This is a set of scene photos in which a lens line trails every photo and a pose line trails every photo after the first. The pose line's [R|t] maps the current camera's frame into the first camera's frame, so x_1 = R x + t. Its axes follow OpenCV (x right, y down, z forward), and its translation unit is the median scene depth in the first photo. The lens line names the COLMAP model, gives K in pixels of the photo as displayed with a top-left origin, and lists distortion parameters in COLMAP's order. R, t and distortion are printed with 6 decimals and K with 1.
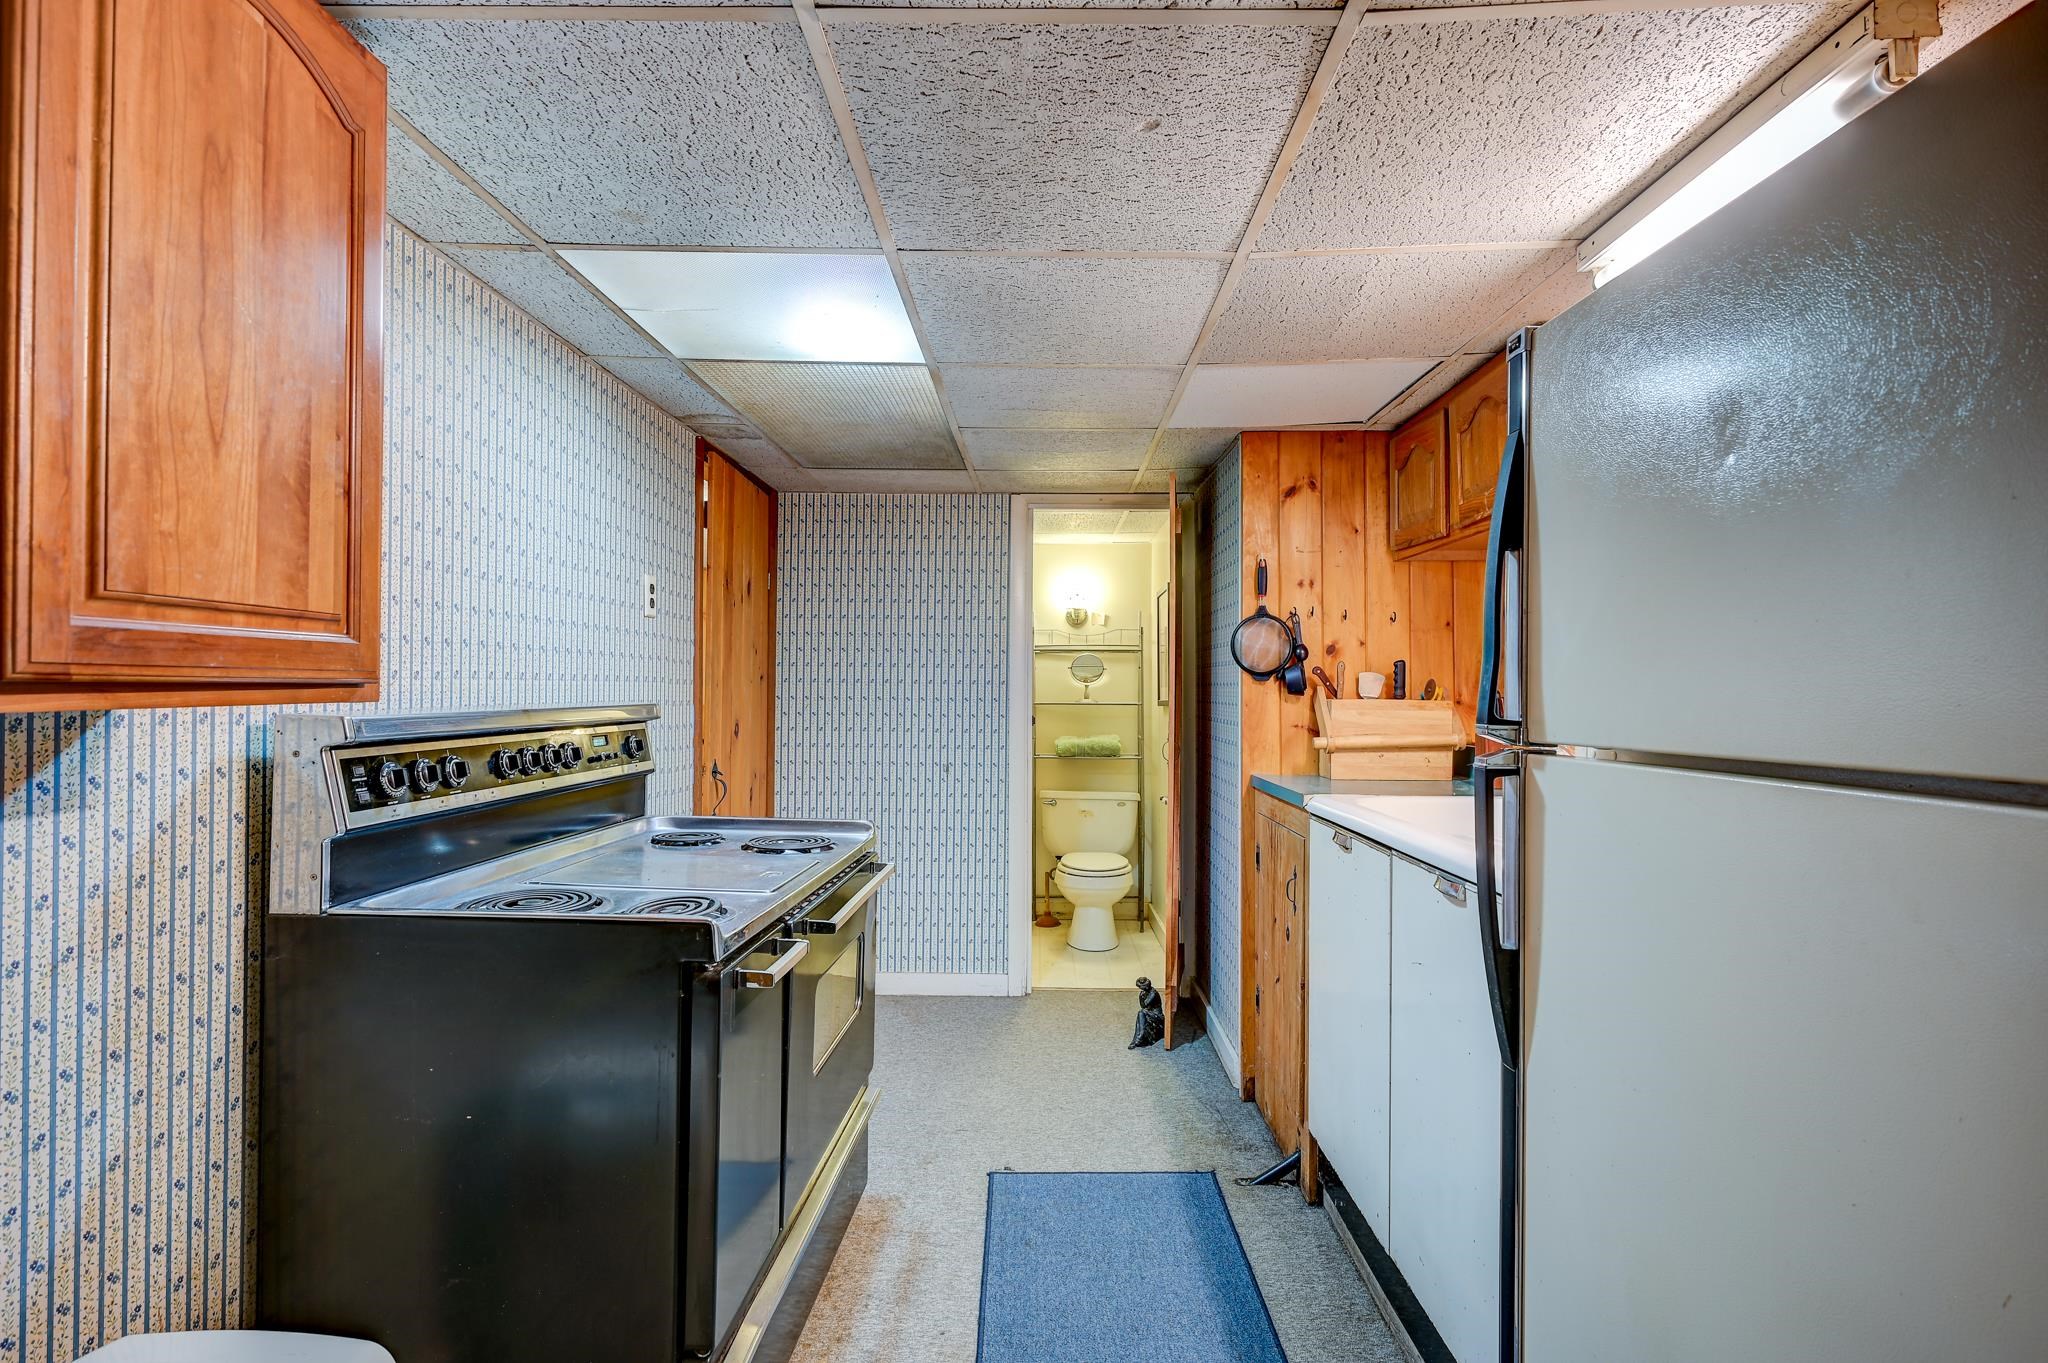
lens RADIAL K [[997.4, 0, 1030.2], [0, 997.4, 675.9], [0, 0, 1]] dist [-0.001151, 0.000746]
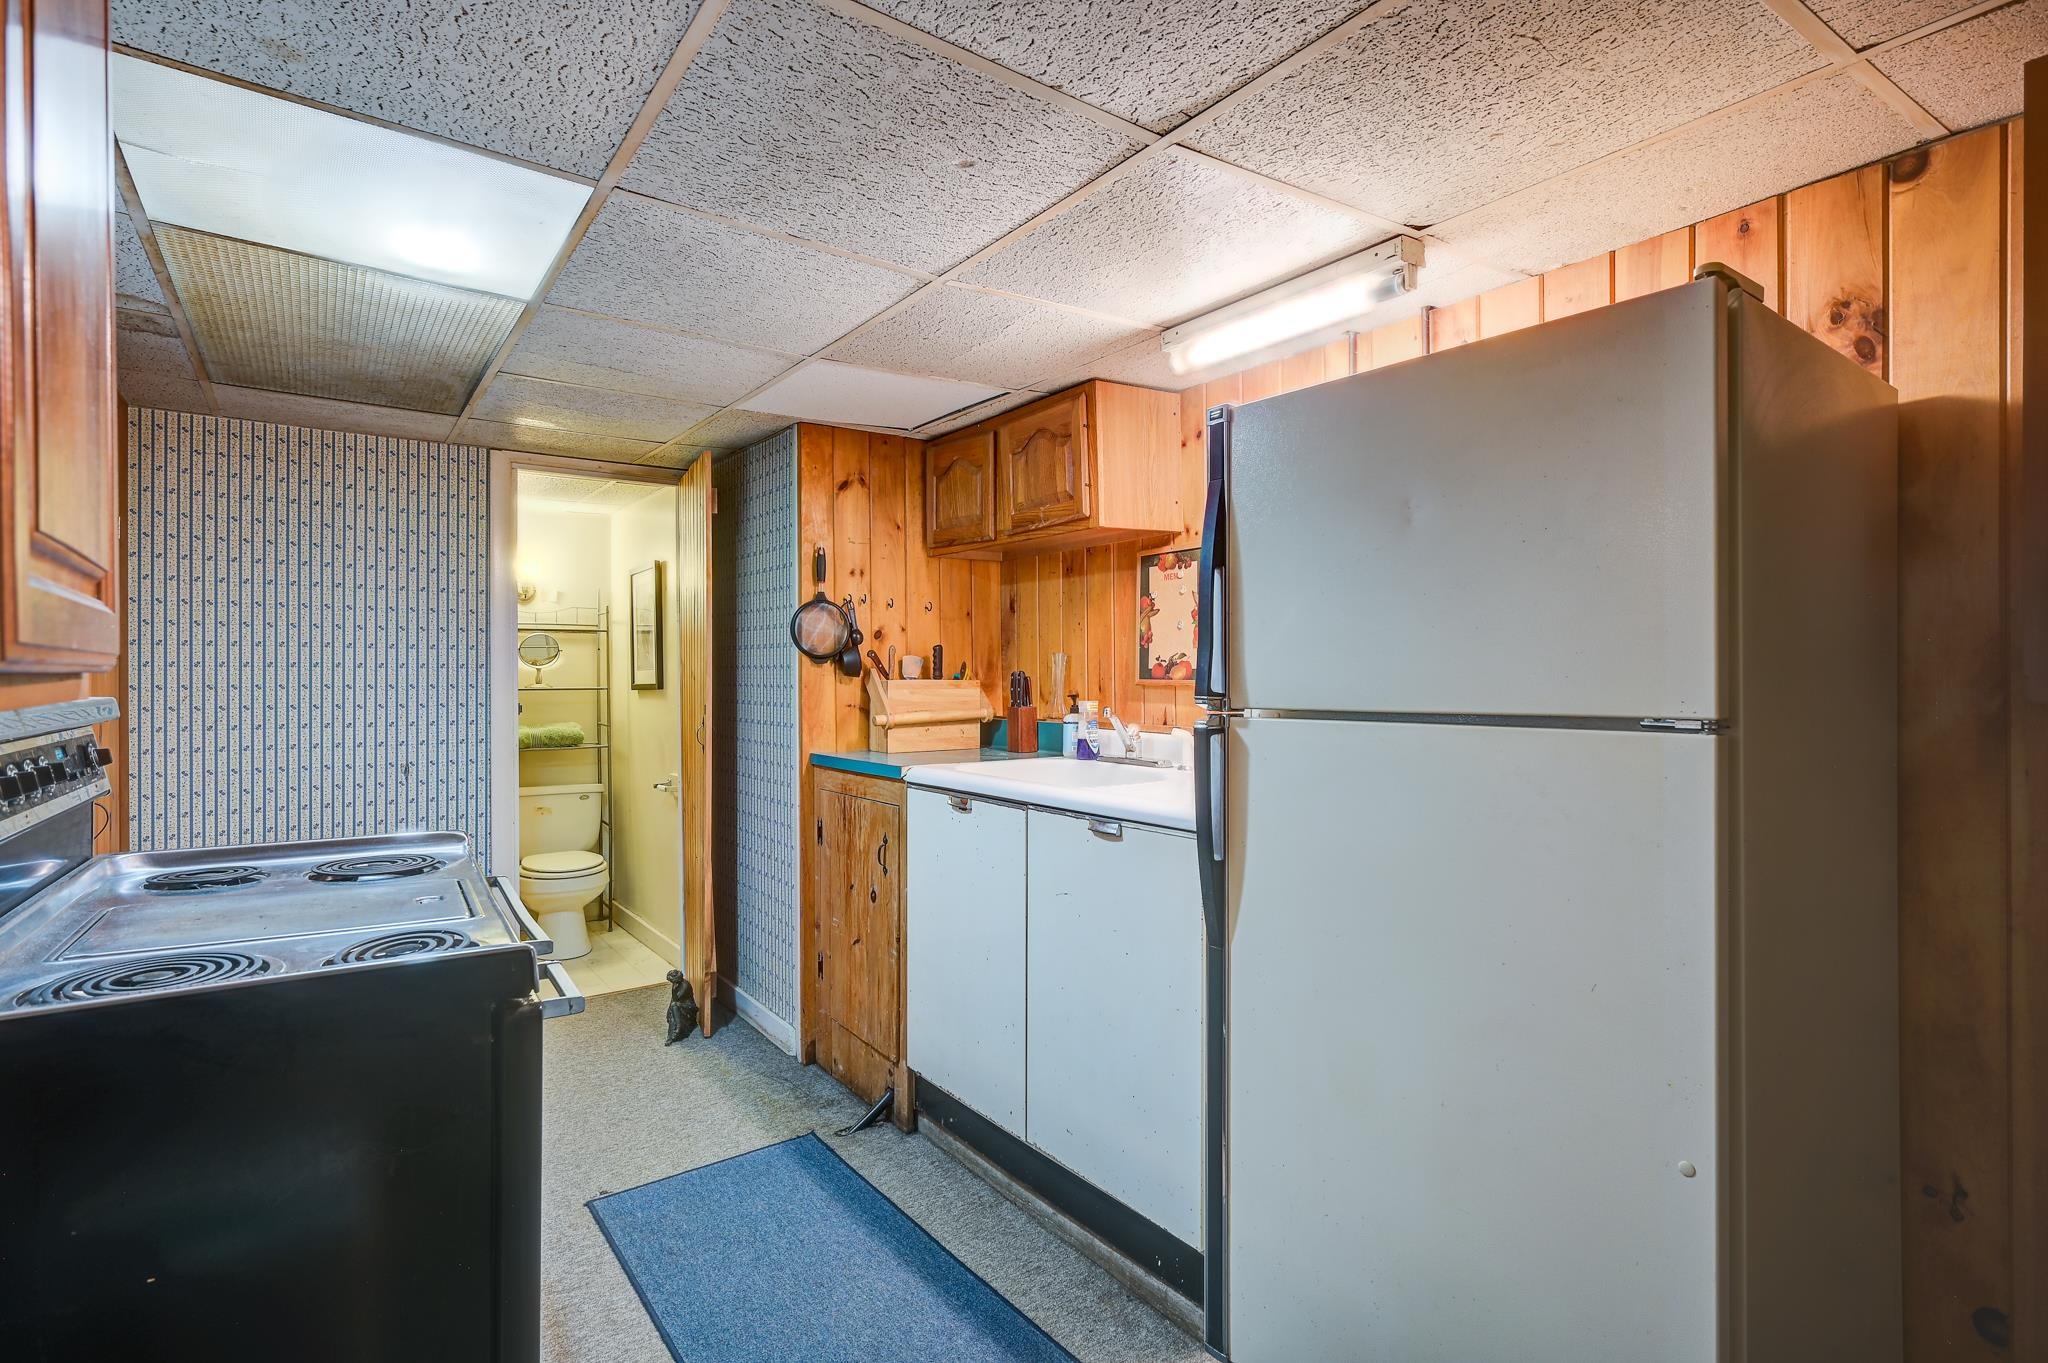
lens RADIAL K [[997.4, 0, 1030.2], [0, 997.4, 675.9], [0, 0, 1]] dist [-0.001151, 0.000746]
pose [[0.800241, -0.010084, 0.599594, -0.221006], [-0.000876, 0.999838, 0.017984, -0.001032], [-0.599678, -0.014917, 0.800102, 0.027338]]
